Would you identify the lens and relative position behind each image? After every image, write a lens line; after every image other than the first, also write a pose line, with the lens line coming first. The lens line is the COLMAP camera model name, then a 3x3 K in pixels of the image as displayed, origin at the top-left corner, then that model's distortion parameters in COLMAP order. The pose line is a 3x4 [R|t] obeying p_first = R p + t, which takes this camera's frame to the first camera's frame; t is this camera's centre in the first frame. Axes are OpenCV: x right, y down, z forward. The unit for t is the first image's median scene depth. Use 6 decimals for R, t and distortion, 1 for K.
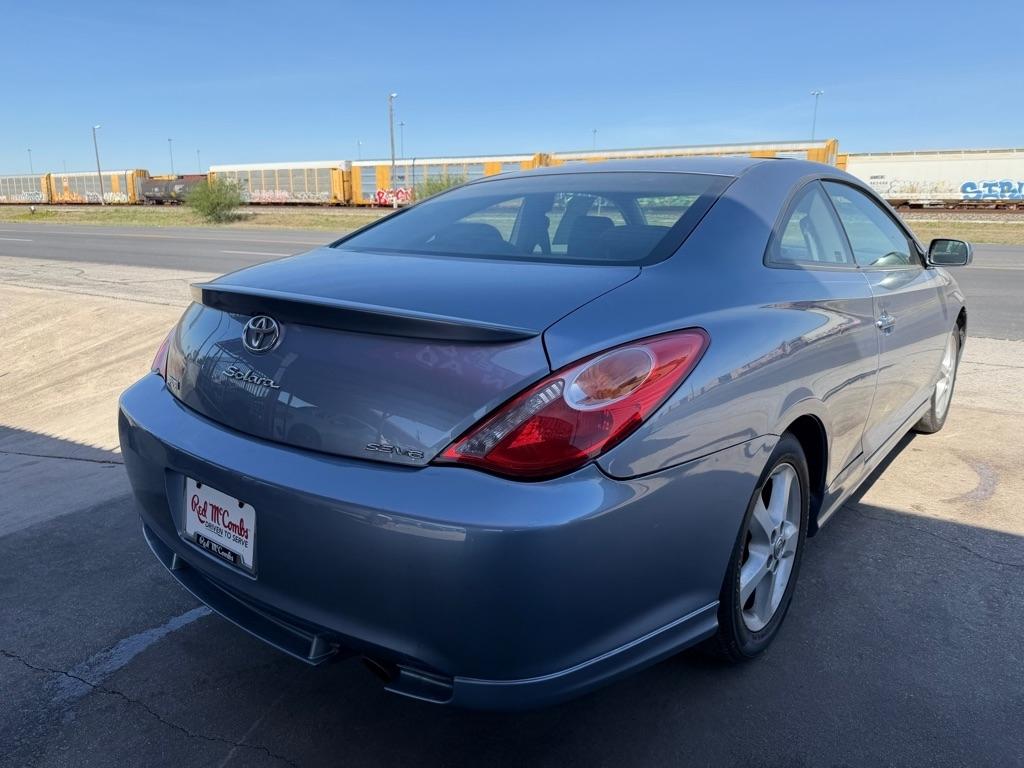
lens RADIAL K [[716.4, 0, 503.4], [0, 716.4, 376.0], [0, 0, 1]] dist [0.040082, -0.044286]
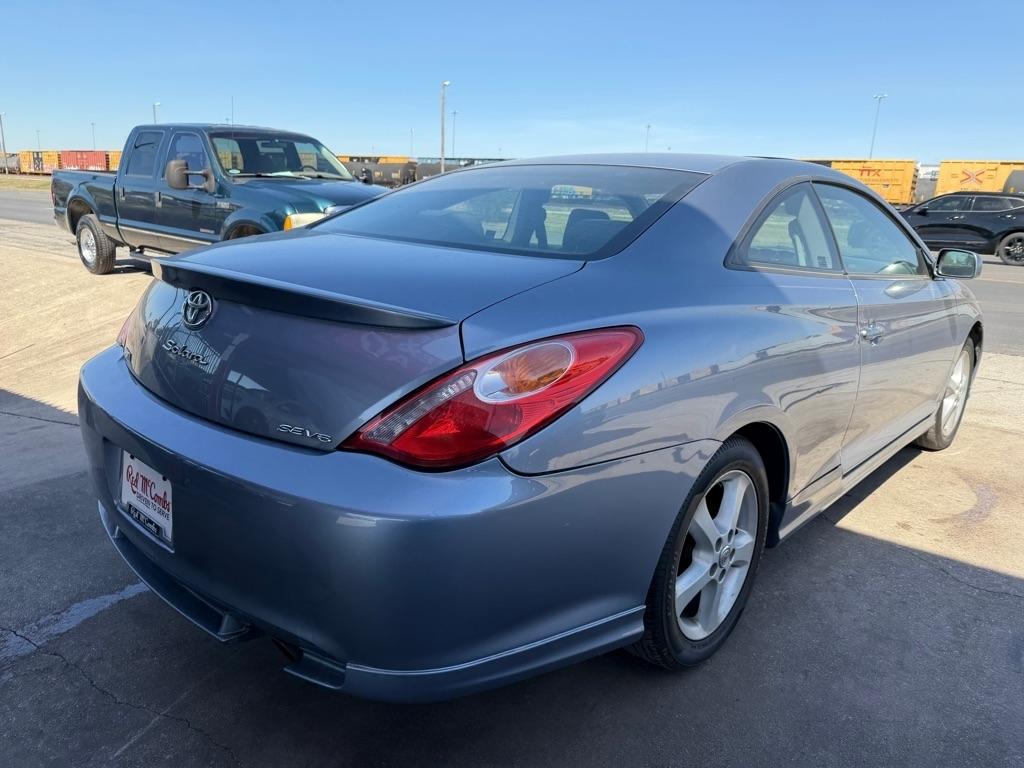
lens RADIAL K [[716.4, 0, 507.5], [0, 716.4, 375.4], [0, 0, 1]] dist [0.040082, -0.044286]
pose [[0.997420, 0.055153, -0.045940, 0.117988], [-0.054725, 0.998446, 0.010522, -0.000197], [0.046449, -0.007981, 0.998889, 0.014909]]
